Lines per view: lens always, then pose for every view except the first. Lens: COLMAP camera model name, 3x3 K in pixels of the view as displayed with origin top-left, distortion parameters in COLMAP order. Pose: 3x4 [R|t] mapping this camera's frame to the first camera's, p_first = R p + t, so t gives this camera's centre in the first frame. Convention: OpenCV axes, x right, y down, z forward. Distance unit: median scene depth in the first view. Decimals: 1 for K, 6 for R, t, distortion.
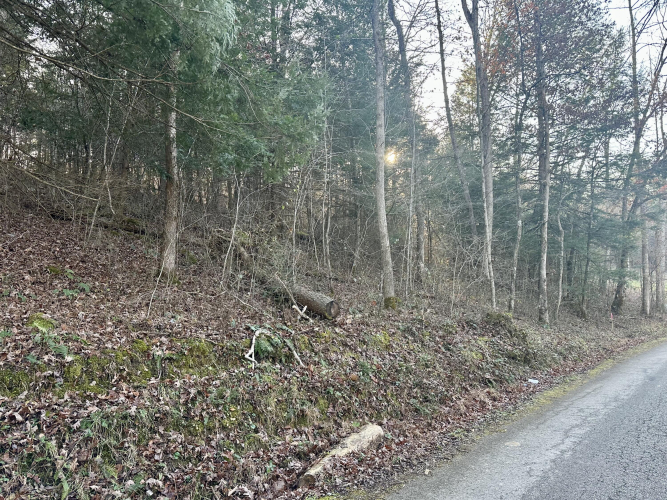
lens RADIAL K [[505.3, 0, 329.8], [0, 505.3, 244.0], [0, 0, 1]] dist [0.061053, -0.078819]
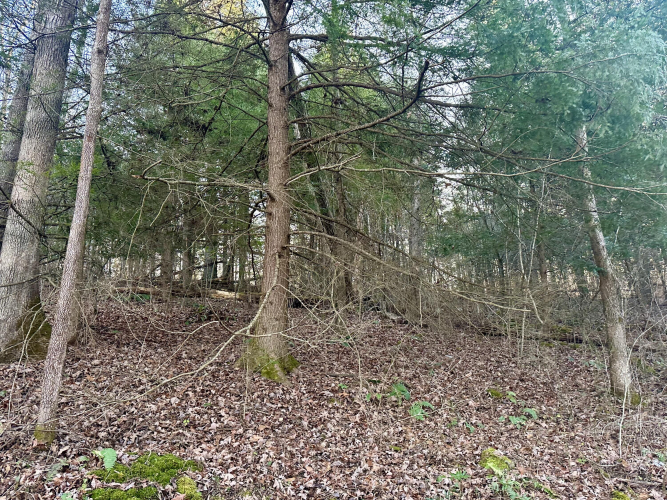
lens RADIAL K [[505.3, 0, 331.4], [0, 505.3, 242.8], [0, 0, 1]] dist [0.061053, -0.078819]
pose [[0.707896, -0.227662, -0.668621, -0.080112], [0.082248, 0.966760, -0.242097, -0.014019], [0.701512, 0.116387, 0.703090, 0.126576]]
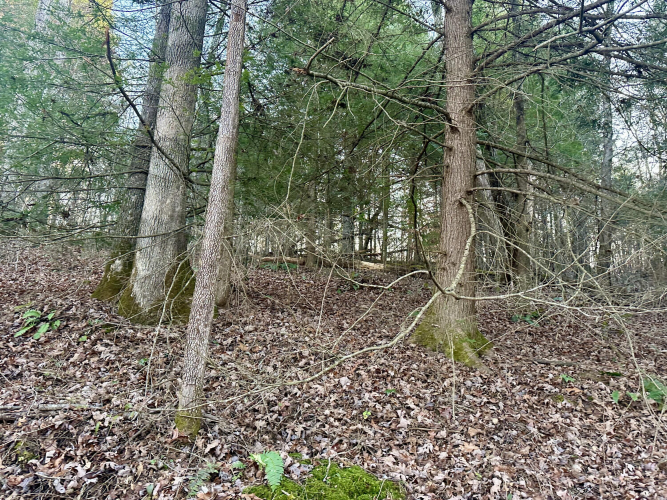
lens RADIAL K [[505.3, 0, 341.6], [0, 505.3, 245.2], [0, 0, 1]] dist [0.061053, -0.078819]
pose [[0.530040, -0.194891, -0.825273, -0.327411], [0.030757, 0.977009, -0.210969, -0.021242], [0.847415, 0.086439, 0.523848, 0.213926]]
